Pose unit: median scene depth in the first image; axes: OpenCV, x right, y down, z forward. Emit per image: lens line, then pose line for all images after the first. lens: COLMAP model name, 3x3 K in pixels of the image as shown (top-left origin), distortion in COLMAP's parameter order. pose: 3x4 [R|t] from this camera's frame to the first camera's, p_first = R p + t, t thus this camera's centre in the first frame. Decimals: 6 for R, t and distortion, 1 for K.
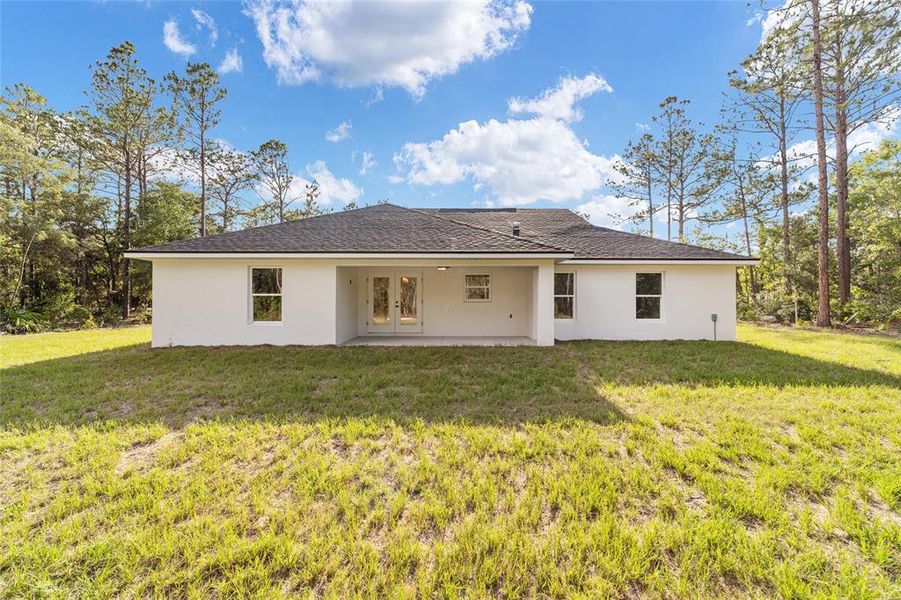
lens RADIAL K [[345.5, 0, 448.7], [0, 345.5, 298.6], [0, 0, 1]] dist [-0.019183, 0.008249]
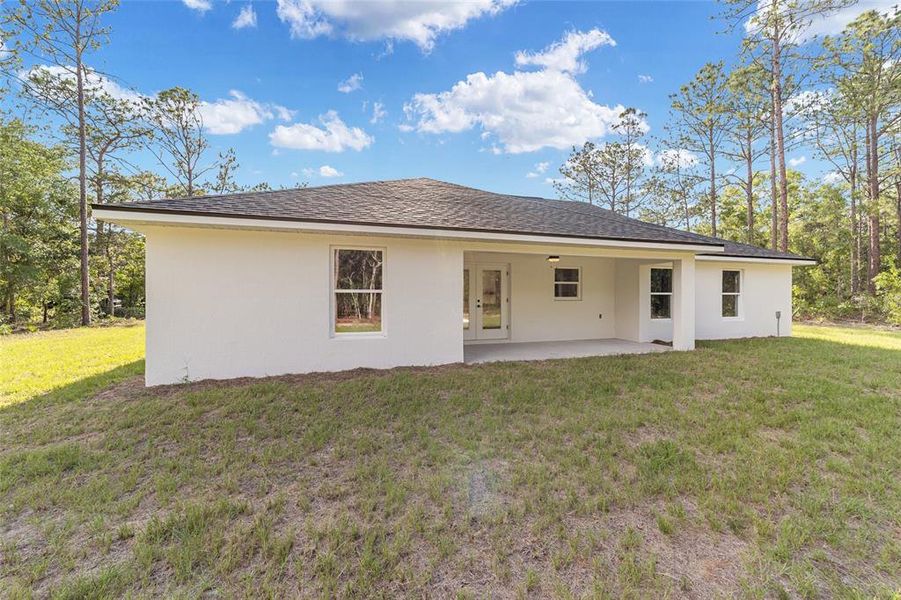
lens RADIAL K [[345.5, 0, 448.7], [0, 345.5, 298.6], [0, 0, 1]] dist [-0.019183, 0.008249]
pose [[0.958059, -0.002401, 0.286560, -0.440072], [-0.000503, 0.999949, 0.010061, -0.002992], [-0.286570, -0.009783, 0.958009, 0.265469]]
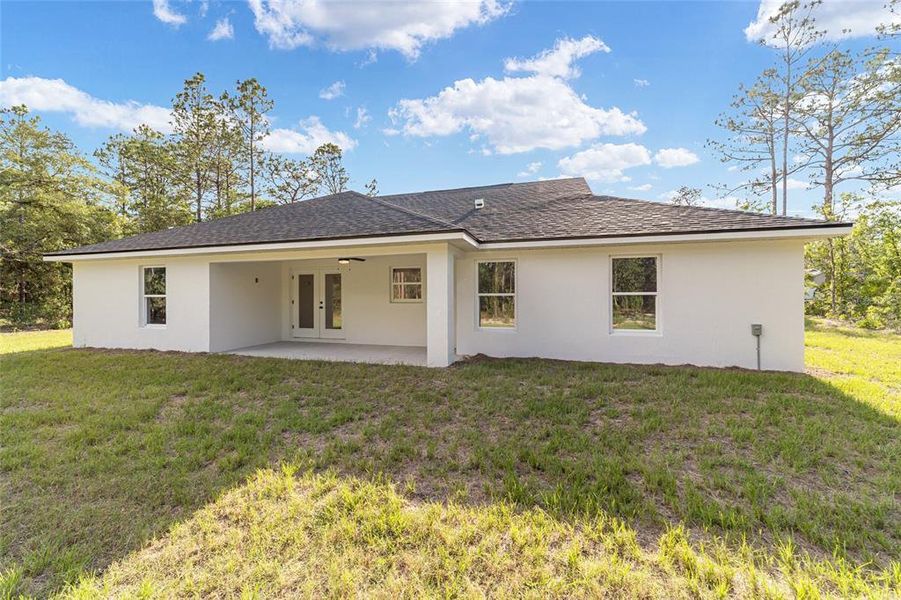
lens RADIAL K [[353.5, 0, 447.7], [0, 353.5, 296.7], [0, 0, 1]] dist [-0.015504, 0.007584]
pose [[0.957599, -0.005191, -0.288059, 0.403886], [0.006118, 0.999979, 0.002318, -0.005162], [0.288041, -0.003982, 0.957610, 0.250289]]
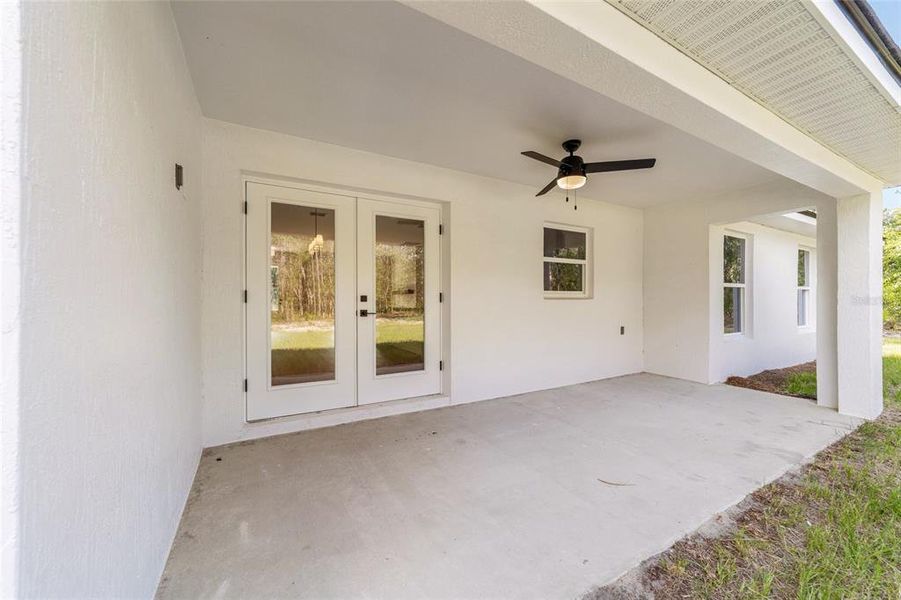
lens RADIAL K [[345.5, 0, 448.7], [0, 345.5, 298.6], [0, 0, 1]] dist [-0.019183, 0.008249]
pose [[0.872615, 0.000227, 0.488408, -0.227909], [-0.000375, 1.000000, 0.000205, 0.009876], [-0.488408, -0.000363, 0.872615, 0.716314]]
